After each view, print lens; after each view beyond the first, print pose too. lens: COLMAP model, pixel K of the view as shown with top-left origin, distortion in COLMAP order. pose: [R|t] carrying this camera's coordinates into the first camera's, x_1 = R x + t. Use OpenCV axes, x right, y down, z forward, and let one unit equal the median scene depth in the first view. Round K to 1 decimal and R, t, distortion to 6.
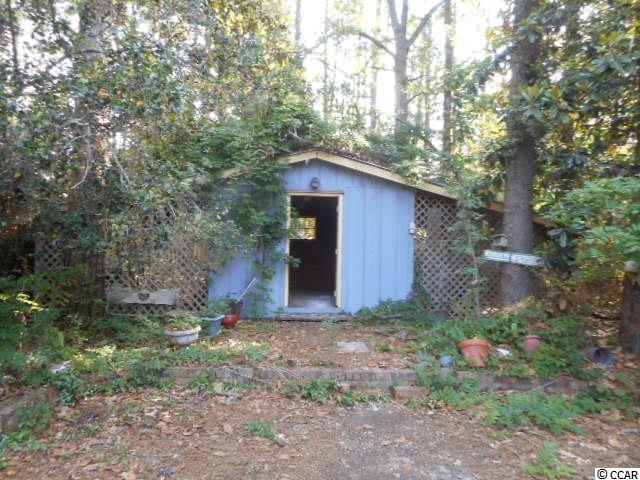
lens RADIAL K [[479.8, 0, 319.9], [0, 479.8, 240.3], [0, 0, 1]] dist [-0.009521, -0.002131]
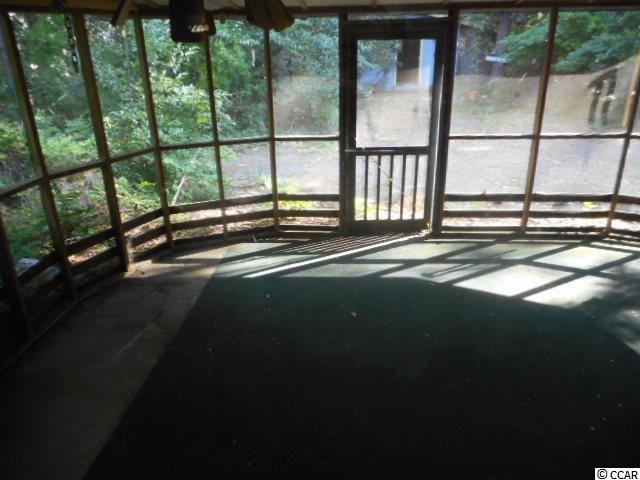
lens RADIAL K [[479.8, 0, 319.4], [0, 479.8, 239.7], [0, 0, 1]] dist [-0.009521, -0.002131]
pose [[0.991580, 0.005008, -0.129398, -0.158975], [0.046099, 0.920140, 0.388867, -0.101469], [0.121011, -0.391557, 0.912162, -1.602441]]
